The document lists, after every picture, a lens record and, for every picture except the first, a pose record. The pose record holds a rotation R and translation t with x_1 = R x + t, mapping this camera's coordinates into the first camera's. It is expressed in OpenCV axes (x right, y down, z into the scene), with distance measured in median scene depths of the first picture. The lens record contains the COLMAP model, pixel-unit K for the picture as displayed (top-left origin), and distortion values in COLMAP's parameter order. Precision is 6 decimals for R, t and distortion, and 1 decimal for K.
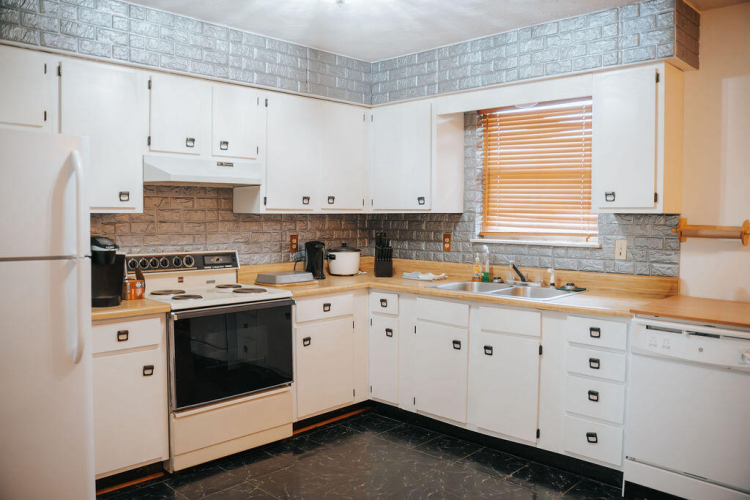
lens RADIAL K [[615.7, 0, 387.3], [0, 615.7, 247.6], [0, 0, 1]] dist [-0.116344, 0.074817]
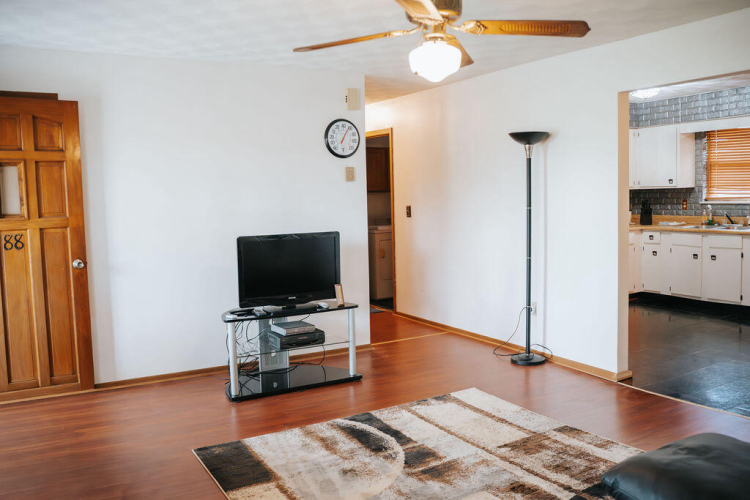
lens RADIAL K [[641.6, 0, 375.0], [0, 641.6, 250.0], [0, 0, 1]] dist [-0.130134, 0.092163]
pose [[0.955357, -0.010160, -0.295280, -0.237221], [0.022037, 0.999075, 0.036921, 0.038891], [0.294632, -0.041780, 0.954697, -1.026251]]
